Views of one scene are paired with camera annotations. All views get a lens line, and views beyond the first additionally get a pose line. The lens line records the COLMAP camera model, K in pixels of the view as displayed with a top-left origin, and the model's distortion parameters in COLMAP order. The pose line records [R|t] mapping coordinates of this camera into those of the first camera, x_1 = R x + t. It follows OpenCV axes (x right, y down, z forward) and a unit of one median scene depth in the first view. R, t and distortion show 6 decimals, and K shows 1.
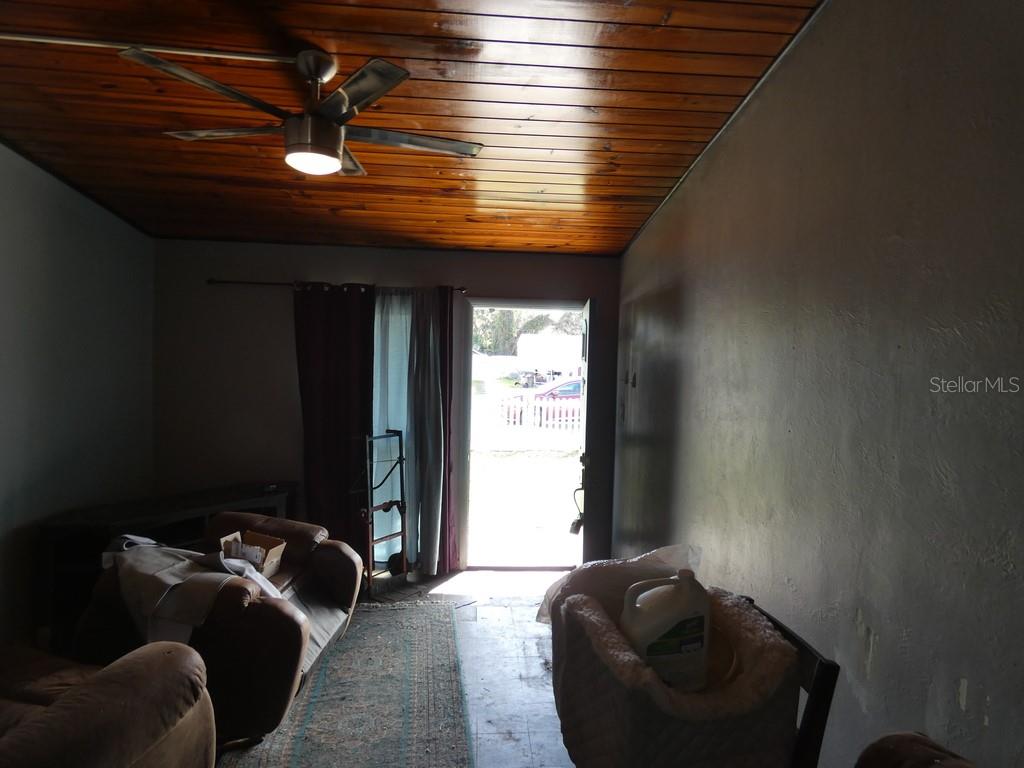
lens RADIAL K [[606.3, 0, 510.0], [0, 606.3, 382.3], [0, 0, 1]] dist [0.018155, 0.002760]
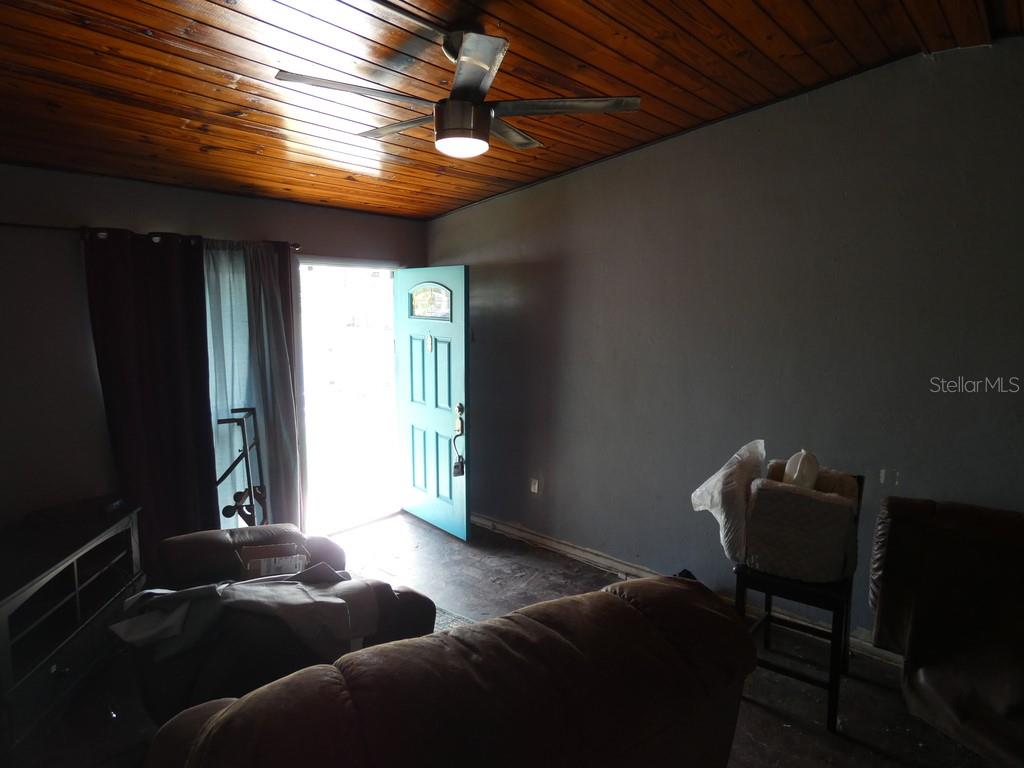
lens RADIAL K [[607.6, 0, 523.4], [0, 607.6, 379.0], [0, 0, 1]] dist [-0.002513, 0.001431]
pose [[0.710300, -0.107861, 0.695586, -1.068218], [0.039495, 0.992740, 0.113609, -0.097536], [-0.702790, -0.053225, 0.709404, 0.222531]]
